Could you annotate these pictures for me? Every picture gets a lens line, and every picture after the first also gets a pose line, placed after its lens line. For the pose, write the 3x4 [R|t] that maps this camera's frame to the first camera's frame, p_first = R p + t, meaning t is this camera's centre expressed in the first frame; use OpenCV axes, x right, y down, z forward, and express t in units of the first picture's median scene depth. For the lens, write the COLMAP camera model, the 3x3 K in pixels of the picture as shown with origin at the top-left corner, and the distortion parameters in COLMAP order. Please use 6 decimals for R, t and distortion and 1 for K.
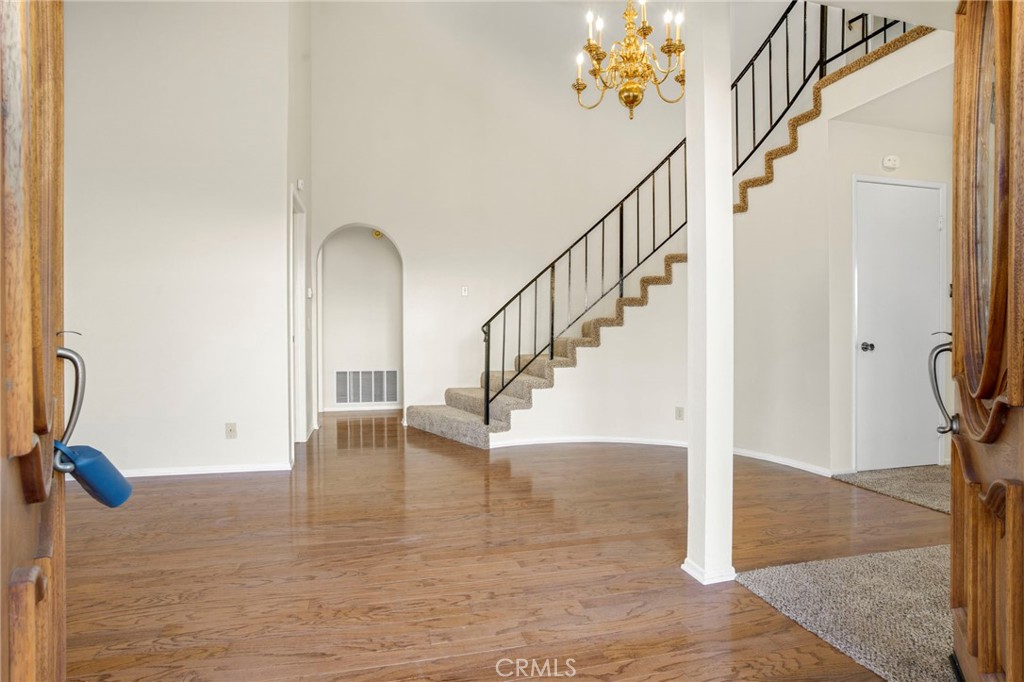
lens RADIAL K [[536.1, 0, 480.4], [0, 536.1, 332.9], [0, 0, 1]] dist [-0.039270, 0.012511]
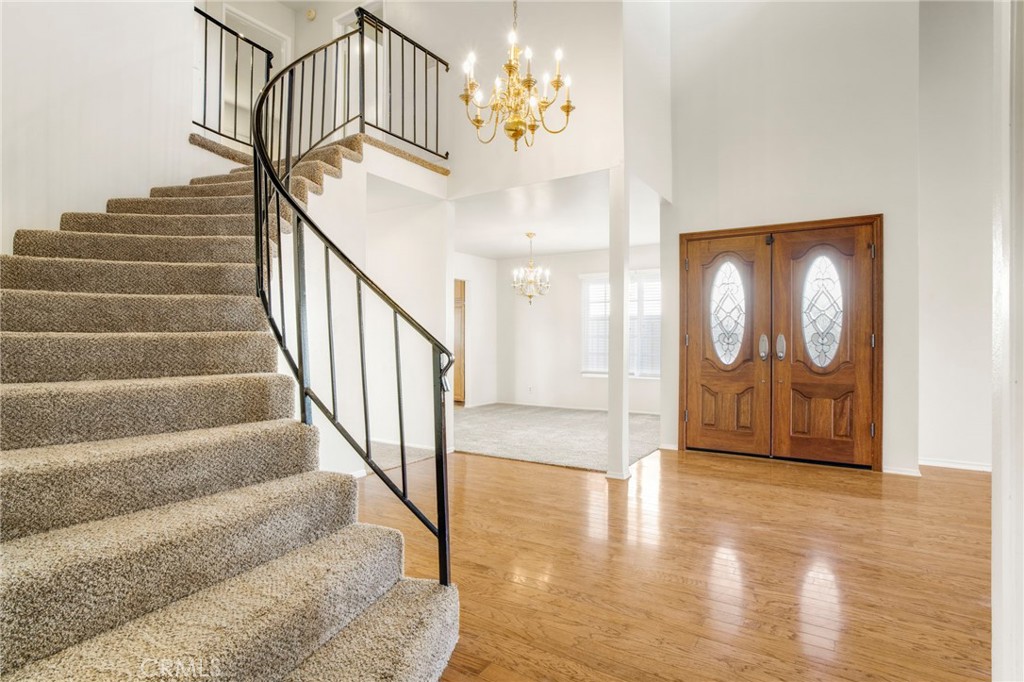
lens RADIAL K [[536.1, 0, 512.4], [0, 536.1, 340.6], [0, 0, 1]] dist [-0.039270, 0.012511]
pose [[-0.712571, -0.004099, 0.701588, -0.734075], [-0.002829, 0.999992, 0.002969, -0.058425], [-0.701594, 0.000130, -0.712577, 2.899049]]
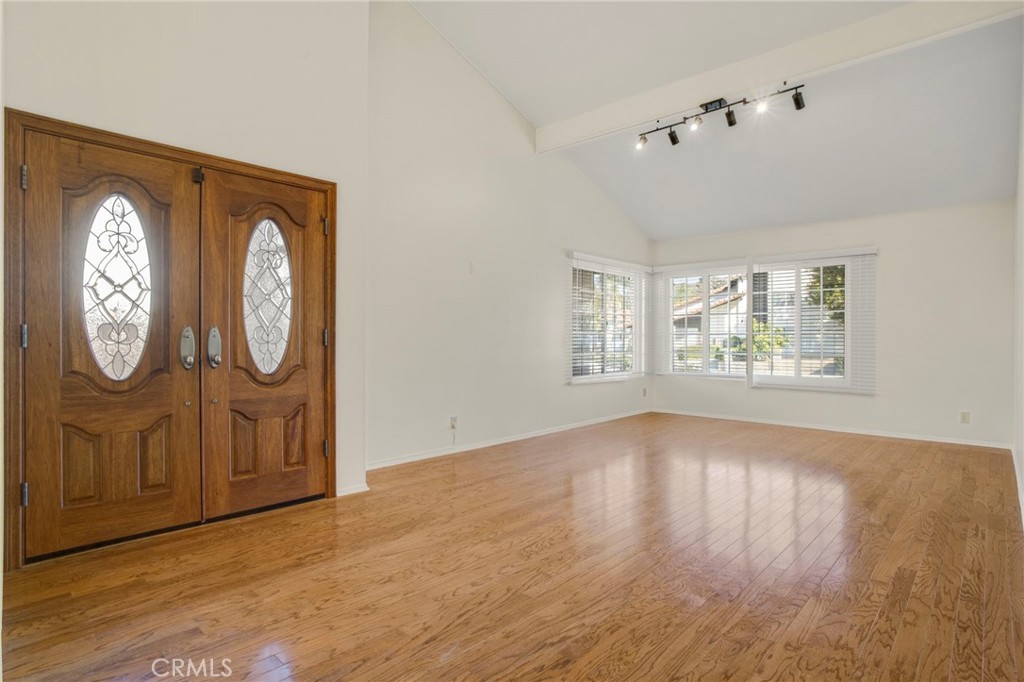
lens RADIAL K [[536.1, 0, 510.0], [0, 536.1, 340.9], [0, 0, 1]] dist [-0.039270, 0.012511]
pose [[-0.818046, -0.002667, -0.575147, 0.275891], [-0.003526, 0.999994, 0.000379, -0.047378], [0.575142, 0.002338, -0.818050, 2.088037]]
